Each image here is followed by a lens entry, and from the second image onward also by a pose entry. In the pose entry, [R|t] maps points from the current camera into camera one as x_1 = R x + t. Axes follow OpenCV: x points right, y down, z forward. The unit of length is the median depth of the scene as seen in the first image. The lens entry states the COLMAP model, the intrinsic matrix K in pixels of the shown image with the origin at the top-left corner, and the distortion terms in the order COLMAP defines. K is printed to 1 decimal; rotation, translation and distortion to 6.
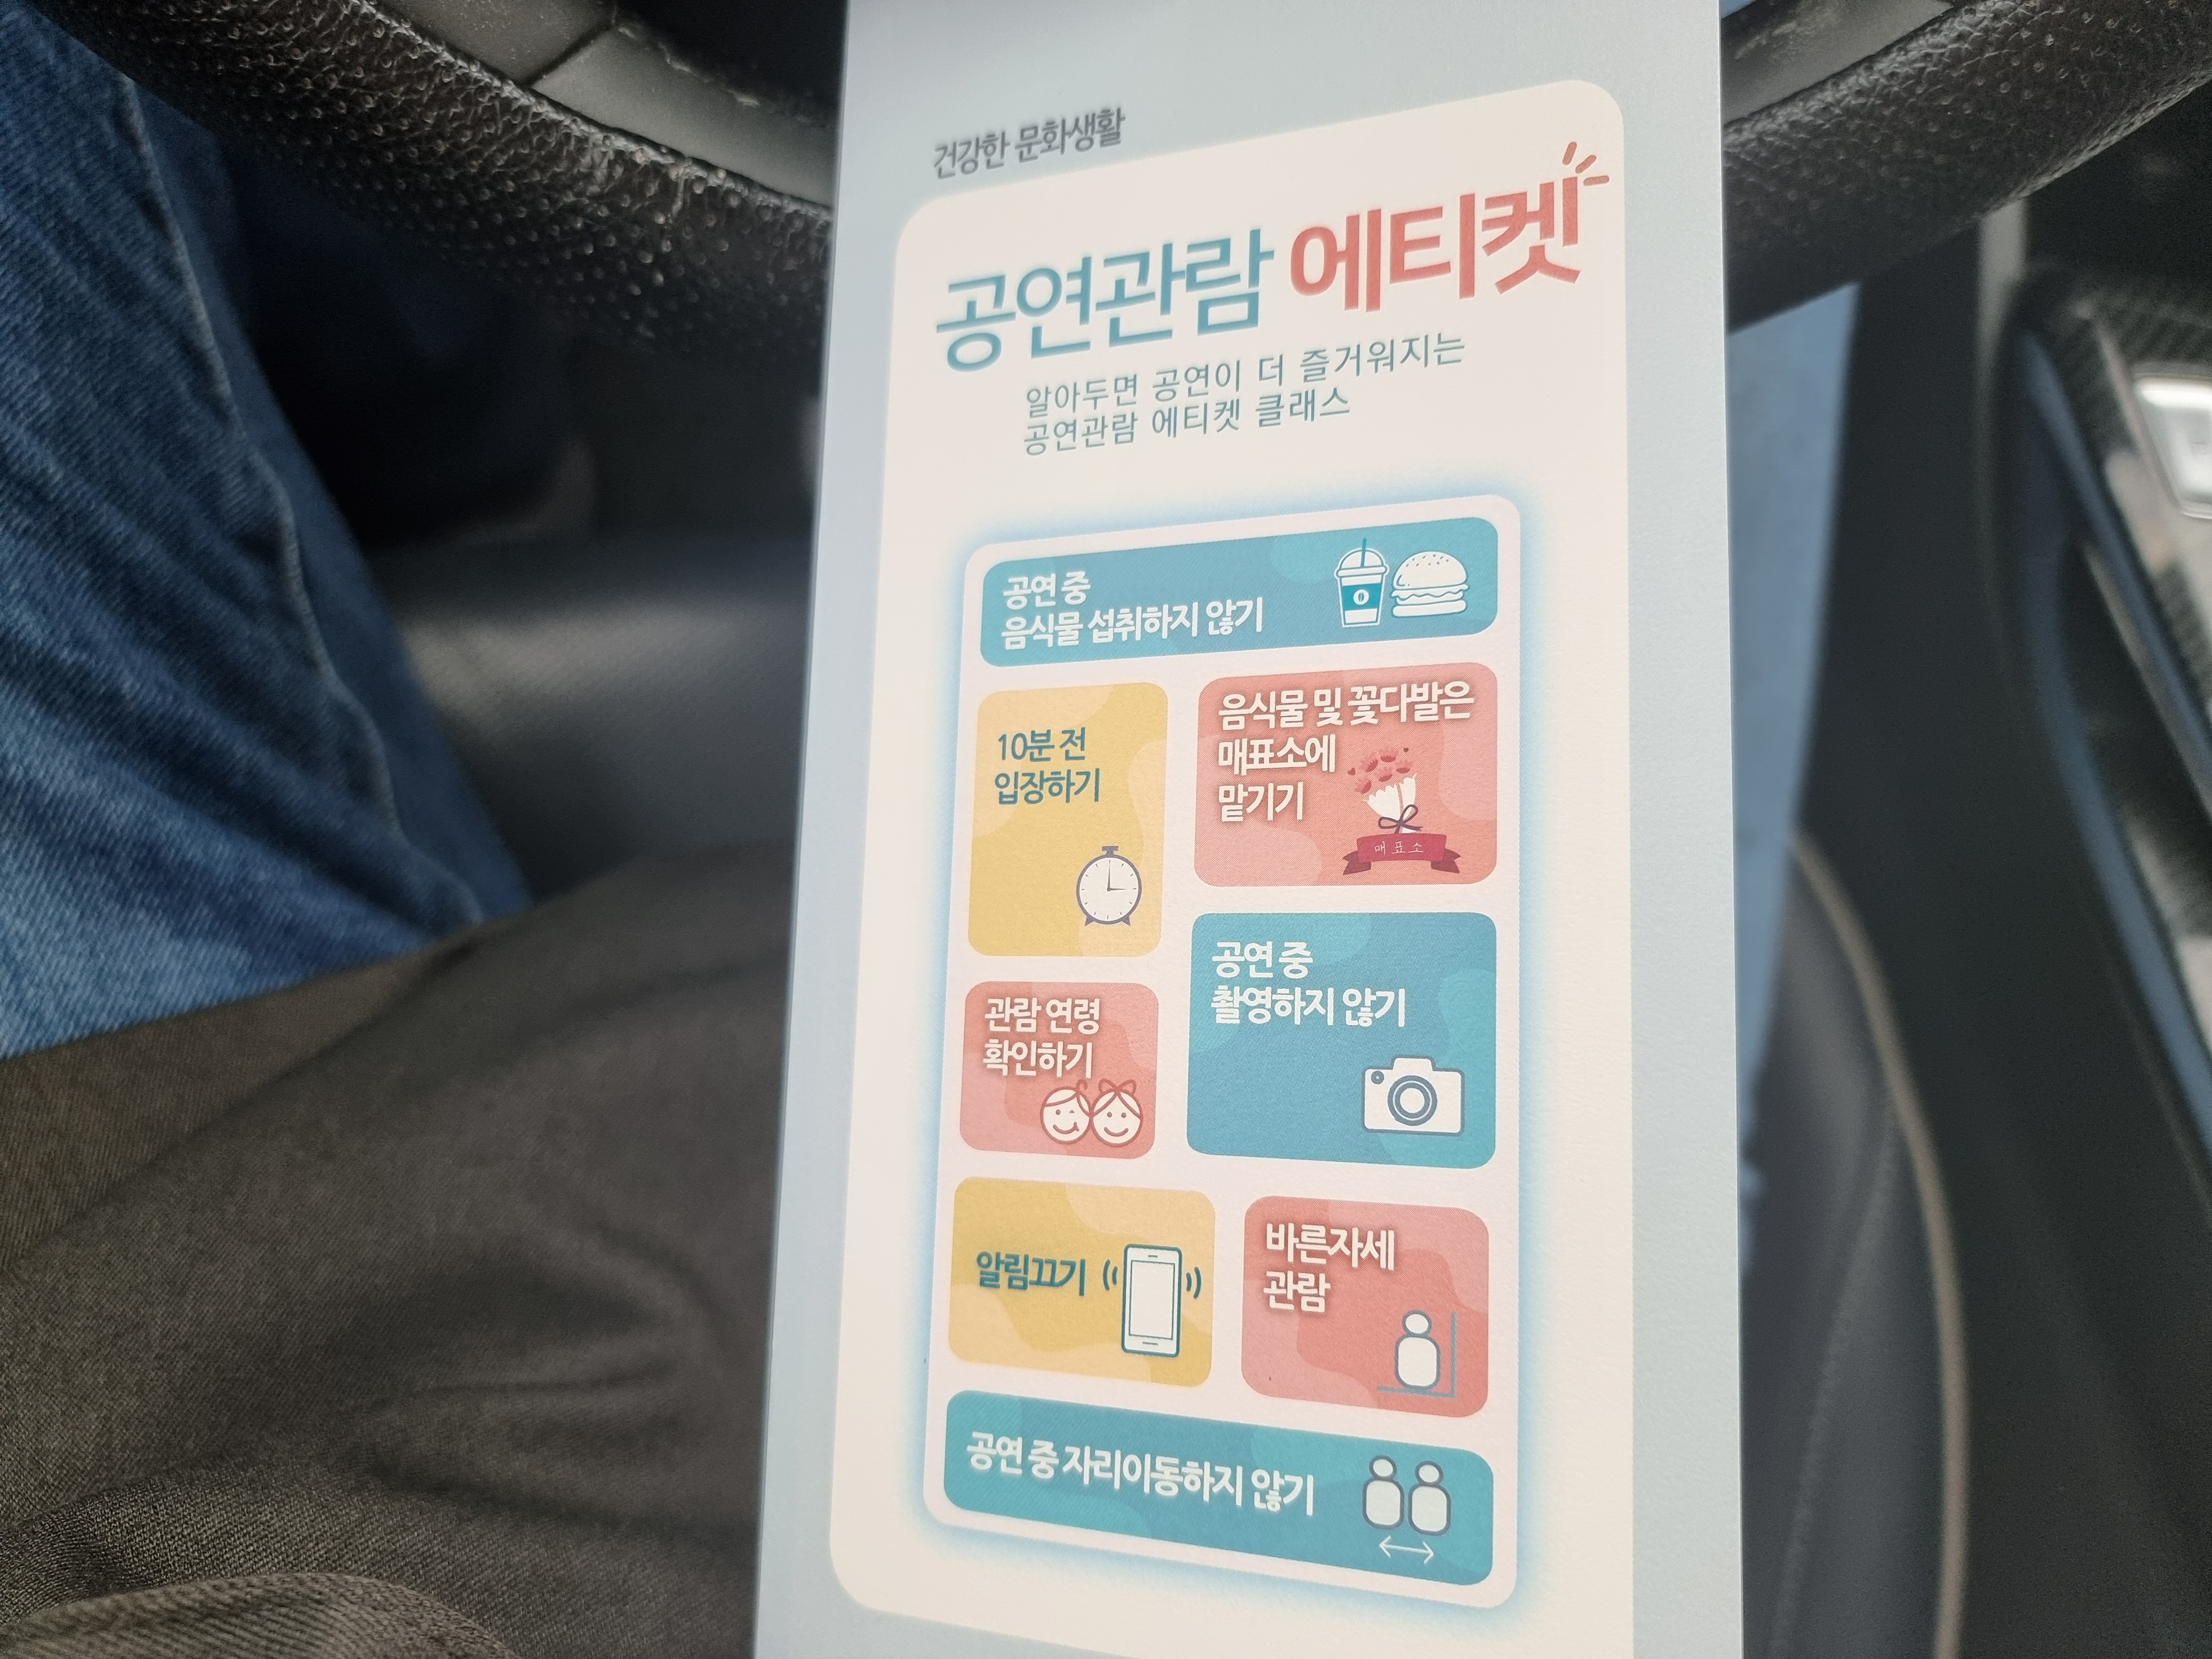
lens RADIAL K [[1541.0, 0, 1106.0], [0, 1541.0, 829.5], [0, 0, 1]] dist [-0.007941, -0.004396]
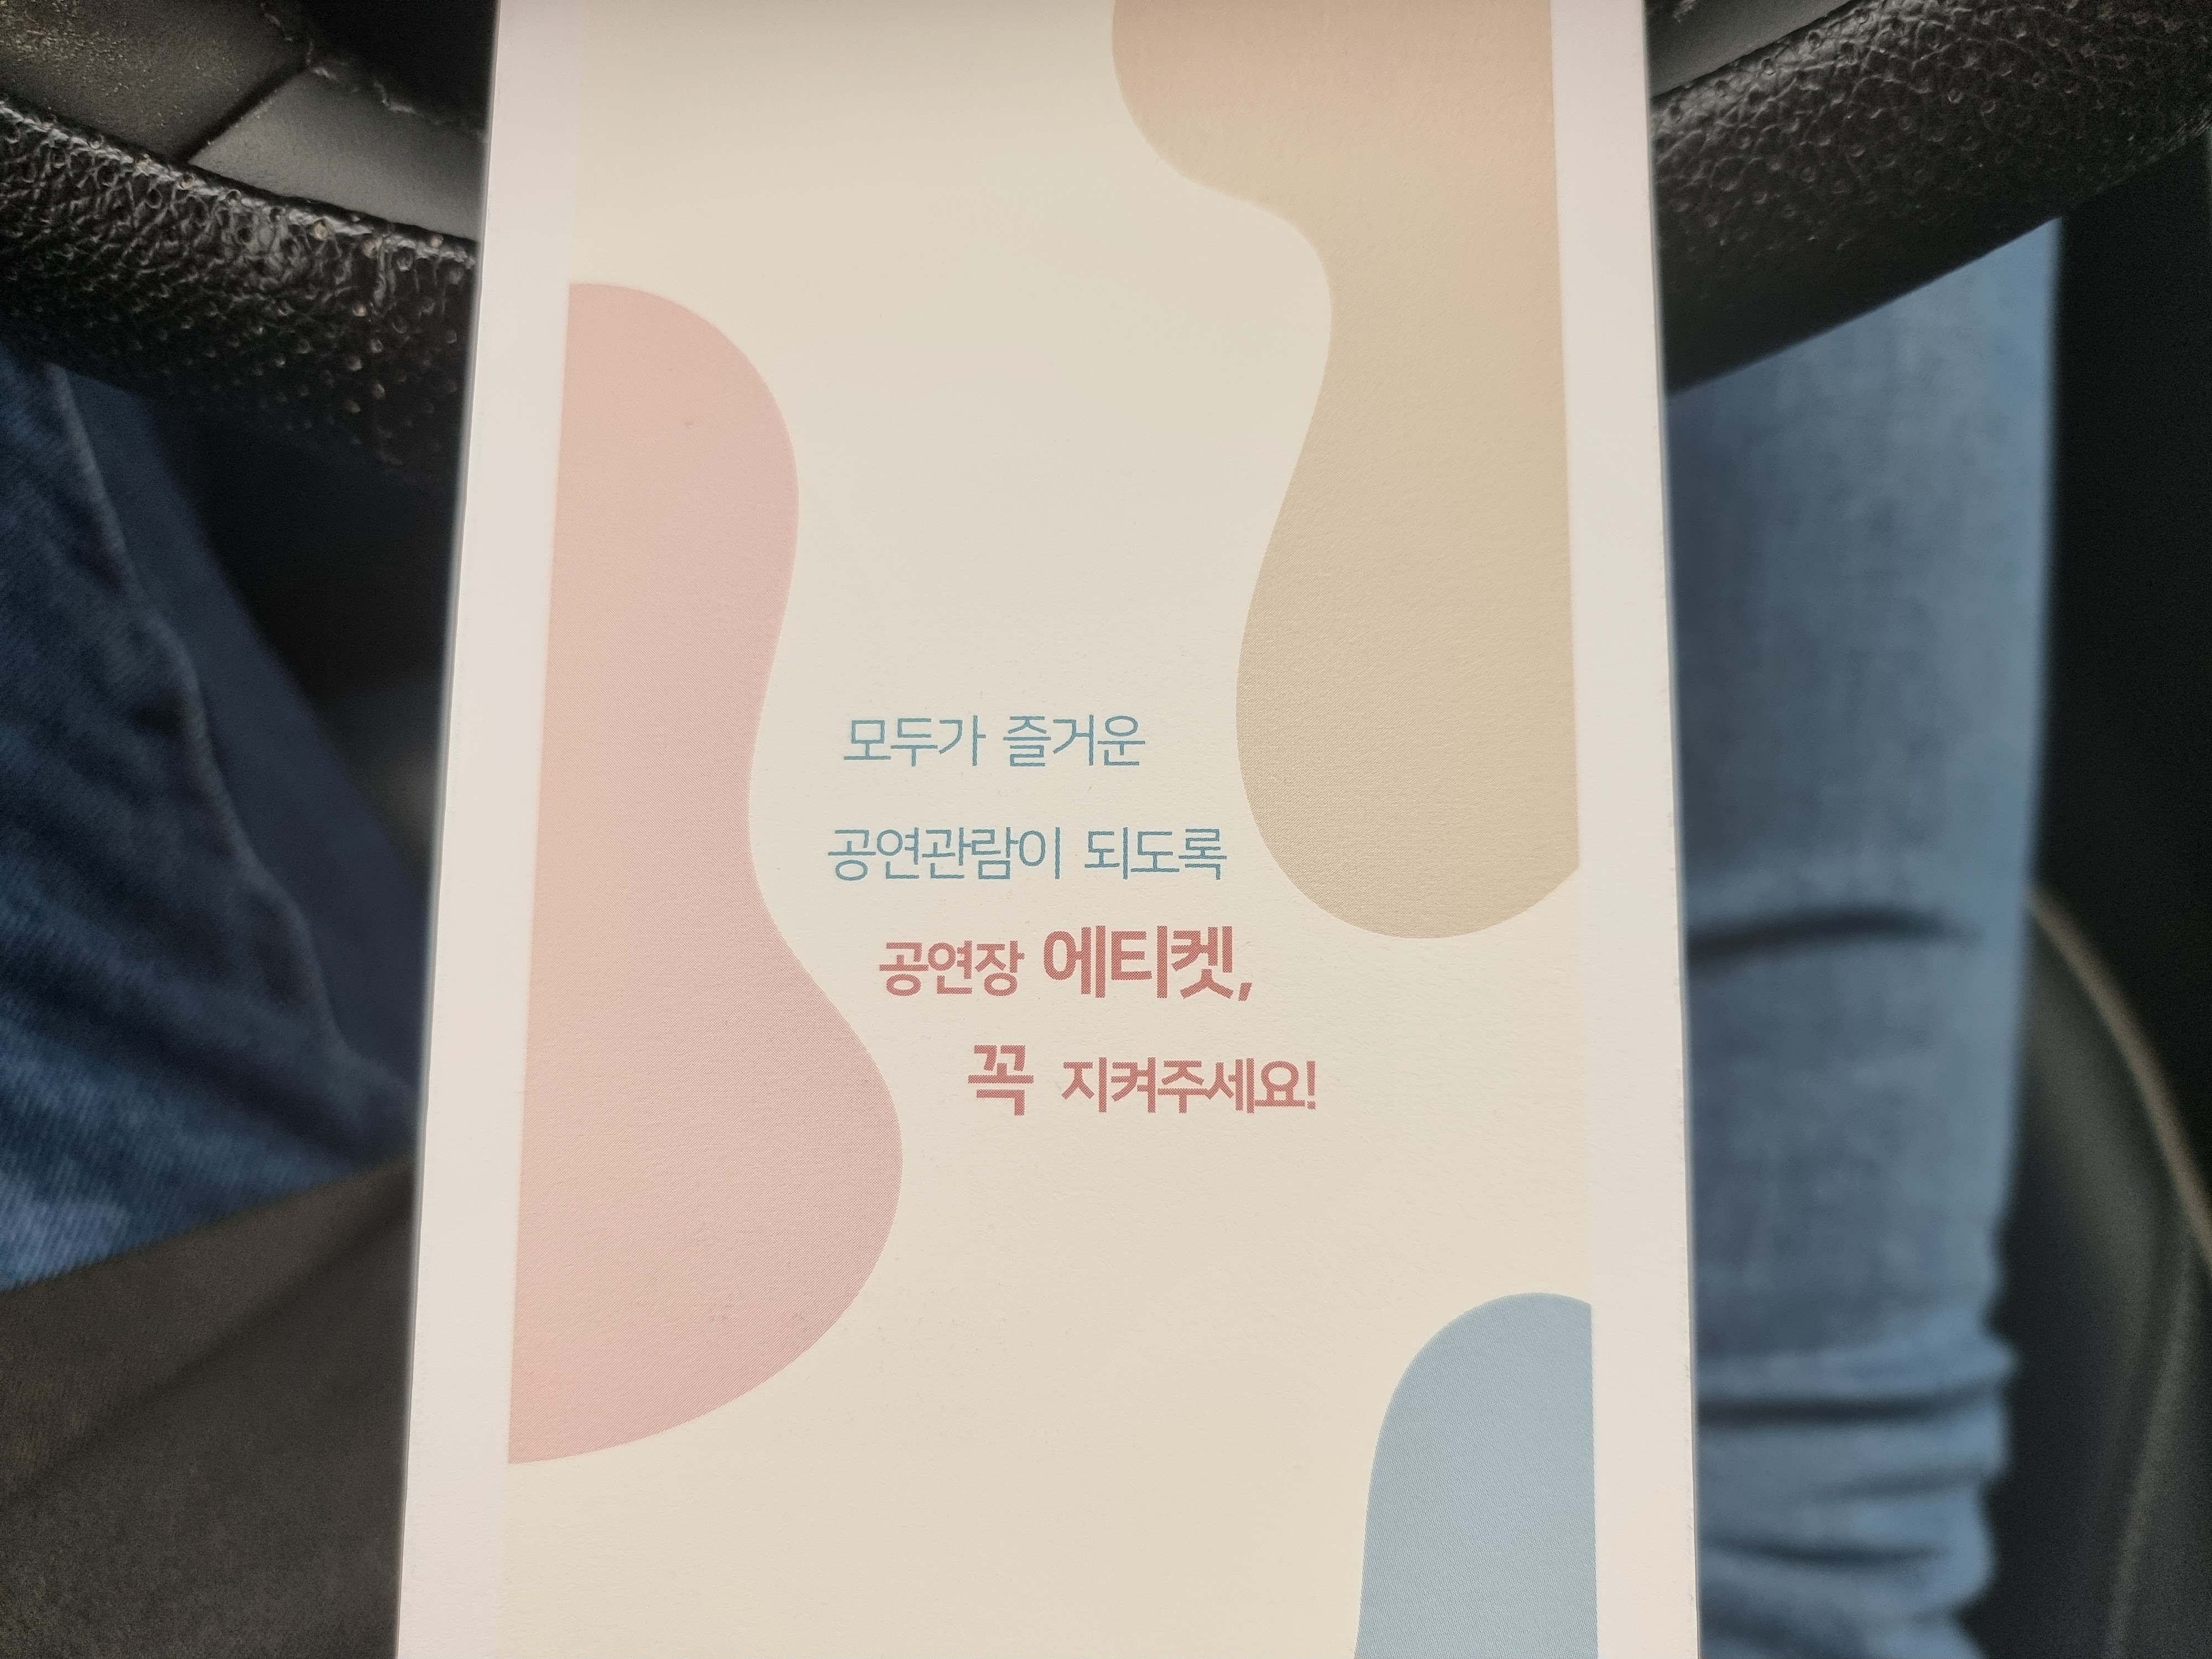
lens RADIAL K [[1562.8, 0, 1100.3], [0, 1562.8, 863.8], [0, 0, 1]] dist [0.035105, -0.071794]
pose [[0.991039, -0.068391, -0.114733, 0.130700], [0.067854, 0.997658, -0.008587, -0.094767], [0.115052, 0.000725, 0.993359, 0.275013]]
